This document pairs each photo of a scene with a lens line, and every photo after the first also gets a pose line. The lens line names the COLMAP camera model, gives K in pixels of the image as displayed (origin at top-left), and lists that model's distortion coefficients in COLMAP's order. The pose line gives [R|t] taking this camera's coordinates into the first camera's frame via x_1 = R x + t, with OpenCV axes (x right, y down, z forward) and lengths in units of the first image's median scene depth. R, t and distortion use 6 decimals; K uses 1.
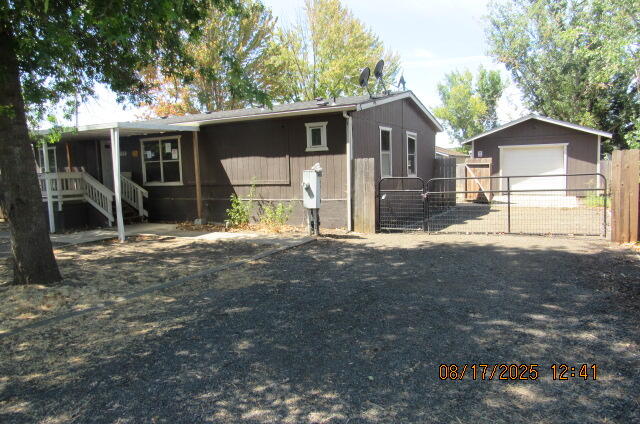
lens RADIAL K [[460.9, 0, 319.7], [0, 460.9, 213.2], [0, 0, 1]] dist [-0.005681, -0.002549]
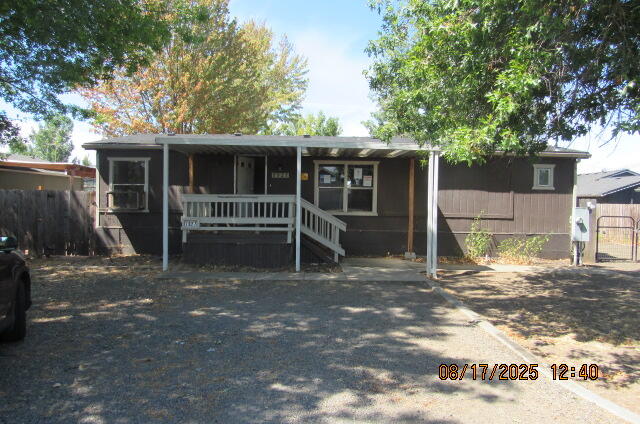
lens RADIAL K [[460.9, 0, 319.7], [0, 460.9, 211.2], [0, 0, 1]] dist [-0.005681, -0.002549]
pose [[0.864539, 0.038215, 0.501110, -0.959001], [0.001774, 0.996867, -0.079082, 0.003276], [-0.502562, 0.069259, 0.861762, 0.300877]]
